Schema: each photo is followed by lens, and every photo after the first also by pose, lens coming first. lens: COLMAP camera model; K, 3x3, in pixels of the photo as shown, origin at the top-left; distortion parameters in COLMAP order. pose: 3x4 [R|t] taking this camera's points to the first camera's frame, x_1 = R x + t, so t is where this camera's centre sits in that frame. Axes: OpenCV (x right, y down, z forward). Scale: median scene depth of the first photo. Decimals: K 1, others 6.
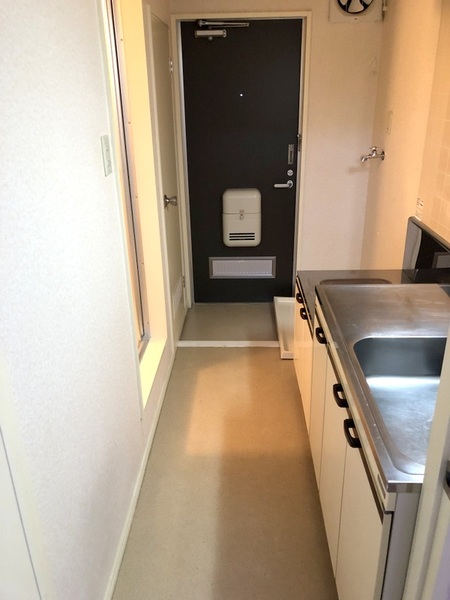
lens RADIAL K [[486.1, 0, 225.0], [0, 486.1, 300.0], [0, 0, 1]] dist [0.121700, -0.319105]
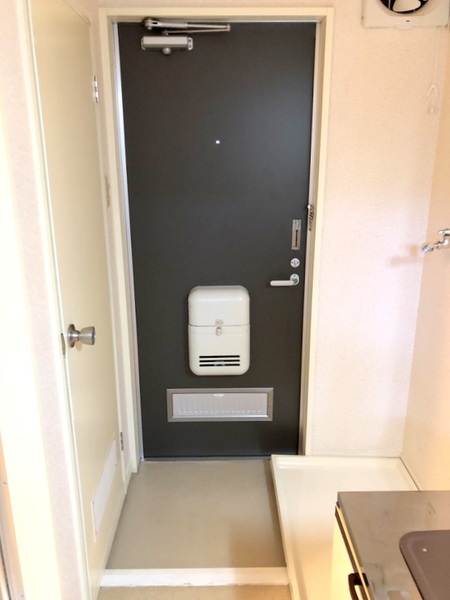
lens RADIAL K [[486.1, 0, 225.0], [0, 486.1, 300.0], [0, 0, 1]] dist [0.121700, -0.319105]
pose [[0.998875, 0.000819, 0.047410, 0.012838], [0.004333, 0.994089, -0.108480, -0.145706], [-0.047219, 0.108563, 0.992967, 0.389328]]
